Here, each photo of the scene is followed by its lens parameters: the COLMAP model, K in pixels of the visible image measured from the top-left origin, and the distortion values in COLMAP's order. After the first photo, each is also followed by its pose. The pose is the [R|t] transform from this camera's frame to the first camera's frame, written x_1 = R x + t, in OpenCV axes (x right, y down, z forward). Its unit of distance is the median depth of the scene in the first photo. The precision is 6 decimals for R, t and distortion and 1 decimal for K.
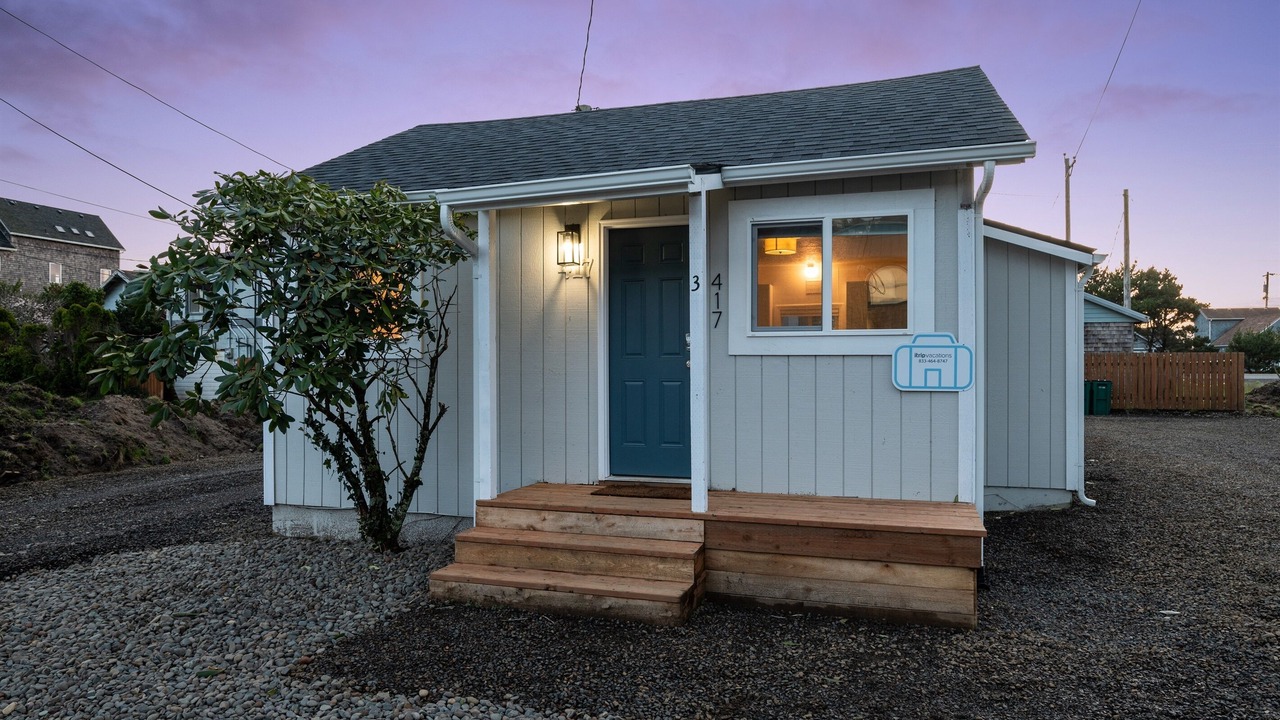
lens RADIAL K [[795.2, 0, 641.6], [0, 795.2, 369.1], [0, 0, 1]] dist [-0.006001, -0.001808]
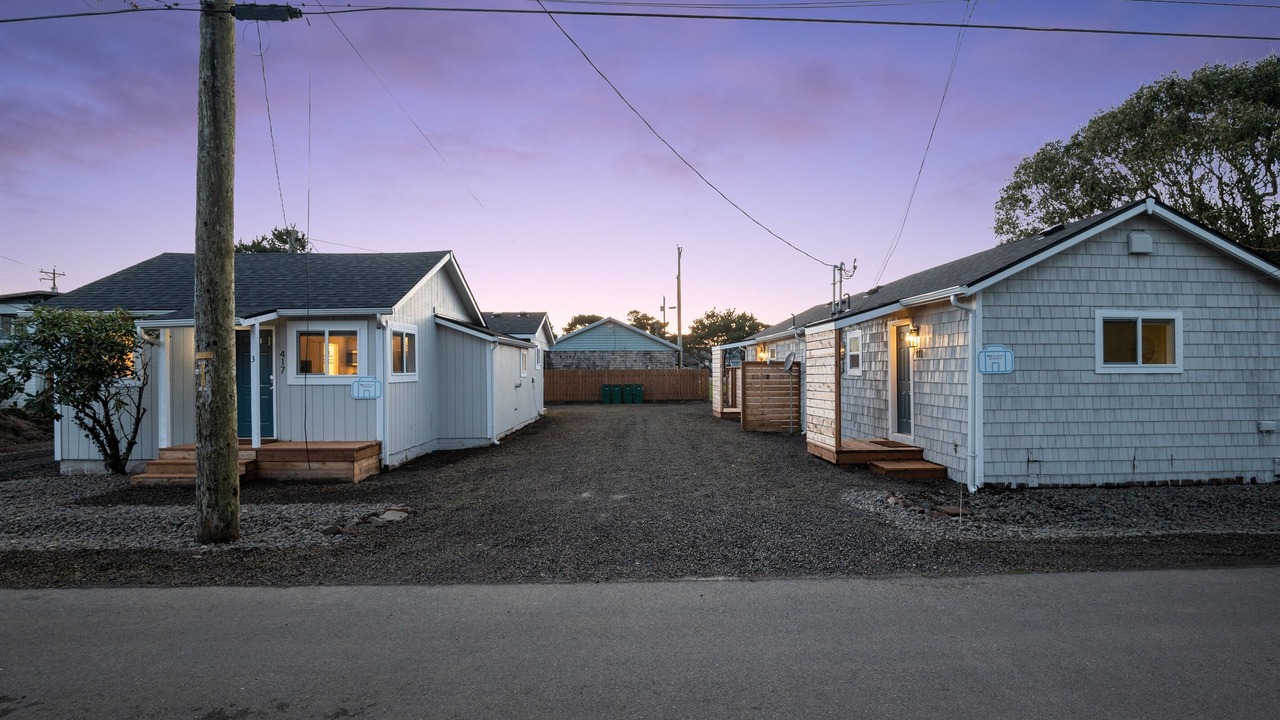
lens RADIAL K [[606.8, 0, 659.8], [0, 606.8, 369.8], [0, 0, 1]] dist [-0.019808, -0.002614]
pose [[0.947214, -0.005274, 0.320558, 0.601227], [0.006650, 0.999973, -0.003199, -0.050611], [-0.320532, 0.005162, 0.947224, -1.104994]]
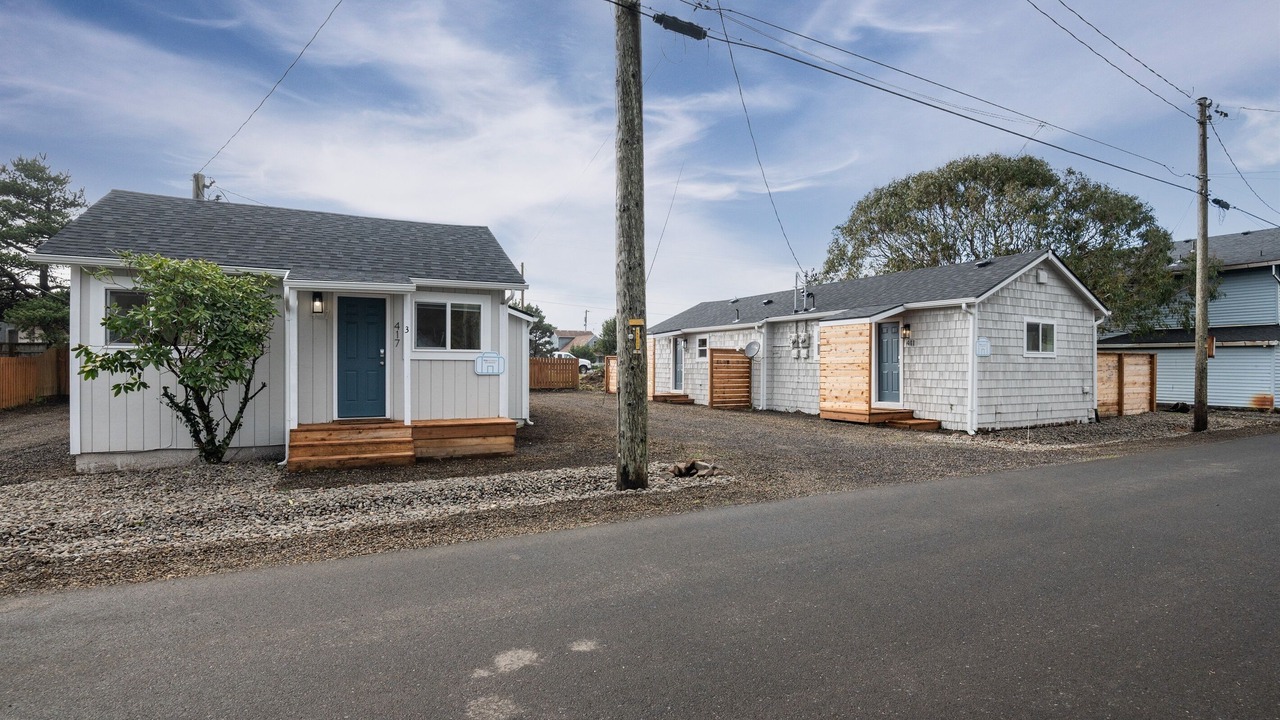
lens RADIAL K [[606.8, 0, 651.4], [0, 606.8, 368.7], [0, 0, 1]] dist [-0.019808, -0.002614]
pose [[0.713024, 0.000256, 0.701139, -0.593999], [-0.001828, 0.999997, 0.001494, 0.004962], [-0.701137, -0.002347, 0.713023, -0.710721]]
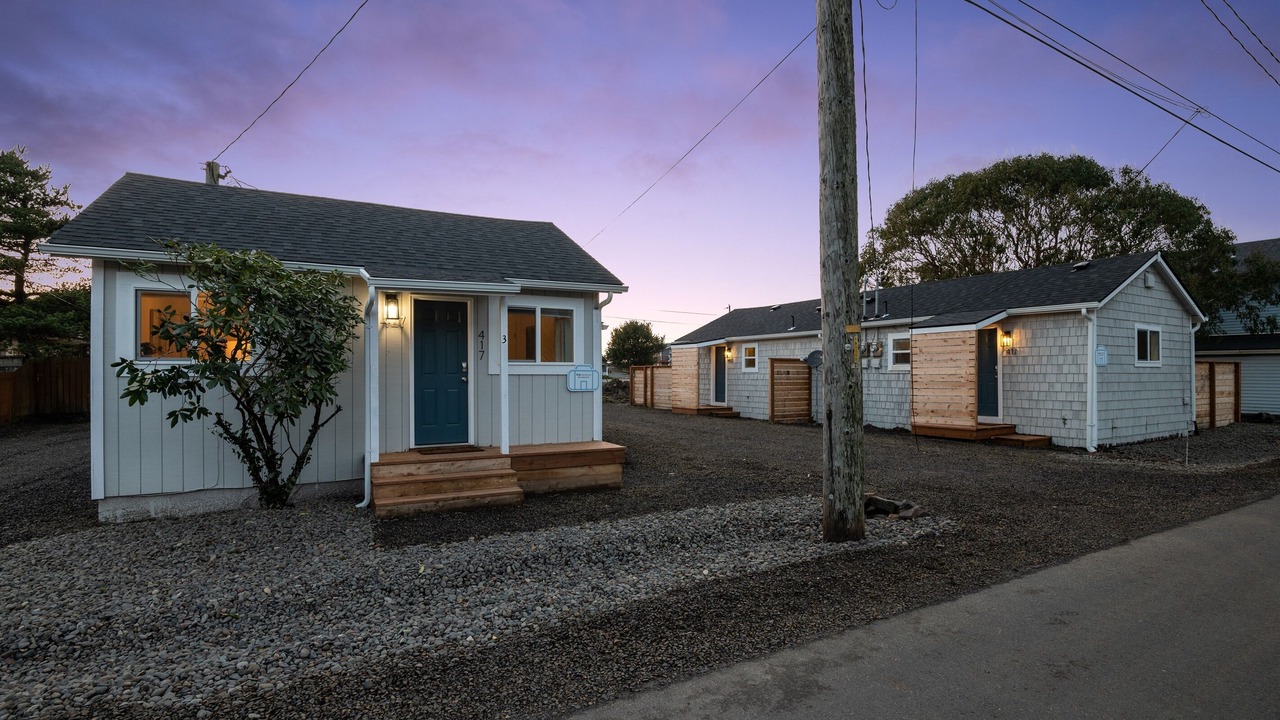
lens RADIAL K [[606.8, 0, 650.8], [0, 606.8, 371.0], [0, 0, 1]] dist [-0.019808, -0.002614]
pose [[0.687026, 0.003756, 0.726623, -0.678197], [0.004273, 0.999948, -0.009209, -0.010907], [-0.726620, 0.009432, 0.686974, -0.268199]]
